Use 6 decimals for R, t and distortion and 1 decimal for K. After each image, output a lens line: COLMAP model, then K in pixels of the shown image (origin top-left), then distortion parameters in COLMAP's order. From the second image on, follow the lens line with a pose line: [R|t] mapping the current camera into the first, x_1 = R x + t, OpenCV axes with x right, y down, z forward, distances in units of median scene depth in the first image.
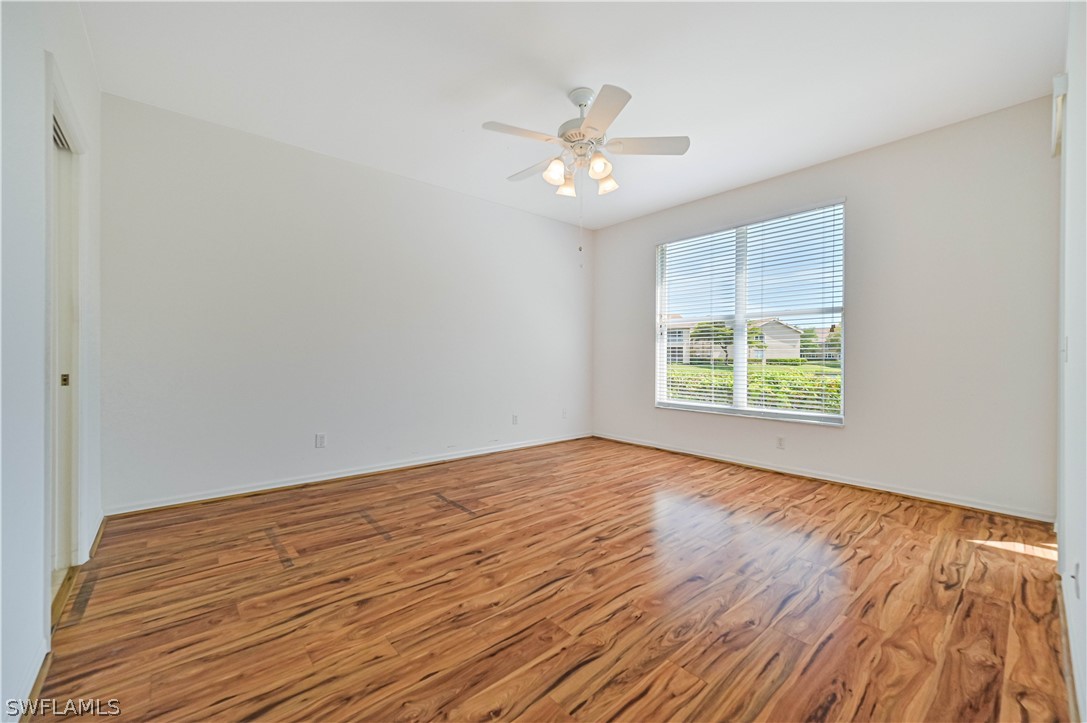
lens RADIAL K [[428.8, 0, 548.0], [0, 428.8, 350.6], [0, 0, 1]] dist [-0.000513, -0.000095]
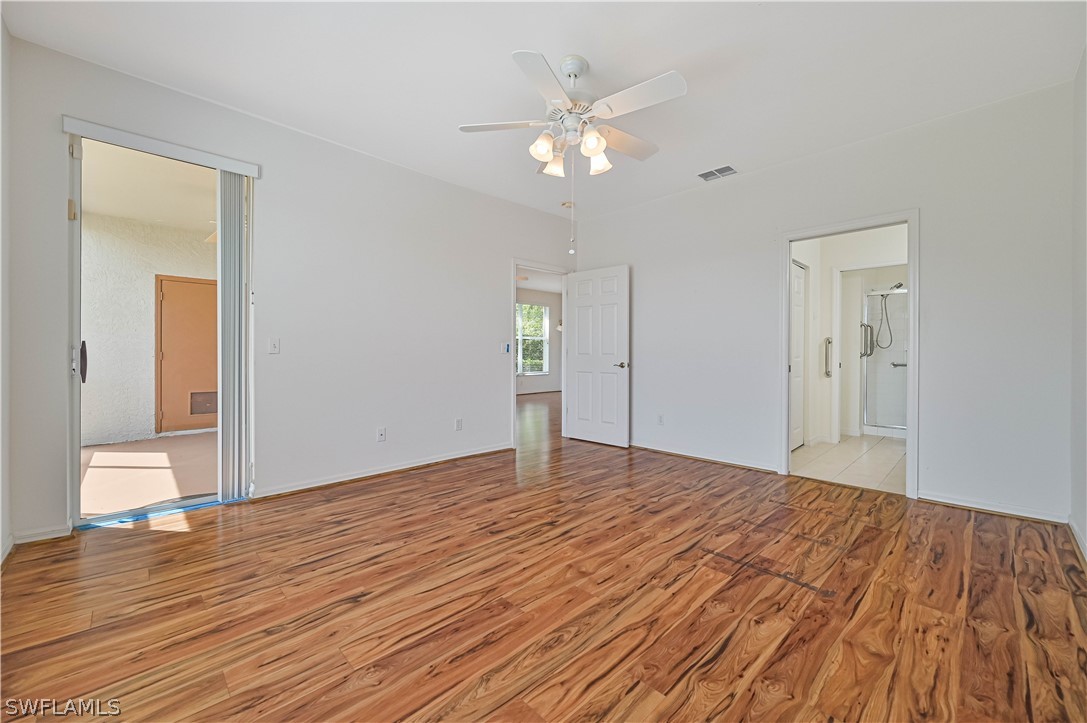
lens RADIAL K [[428.8, 0, 548.0], [0, 428.8, 350.6], [0, 0, 1]] dist [-0.000513, -0.000095]
pose [[-0.998631, -0.006747, -0.051868, 0.177292], [-0.005609, 0.999741, -0.022052, 0.031060], [0.052004, -0.021731, -0.998410, 1.955165]]
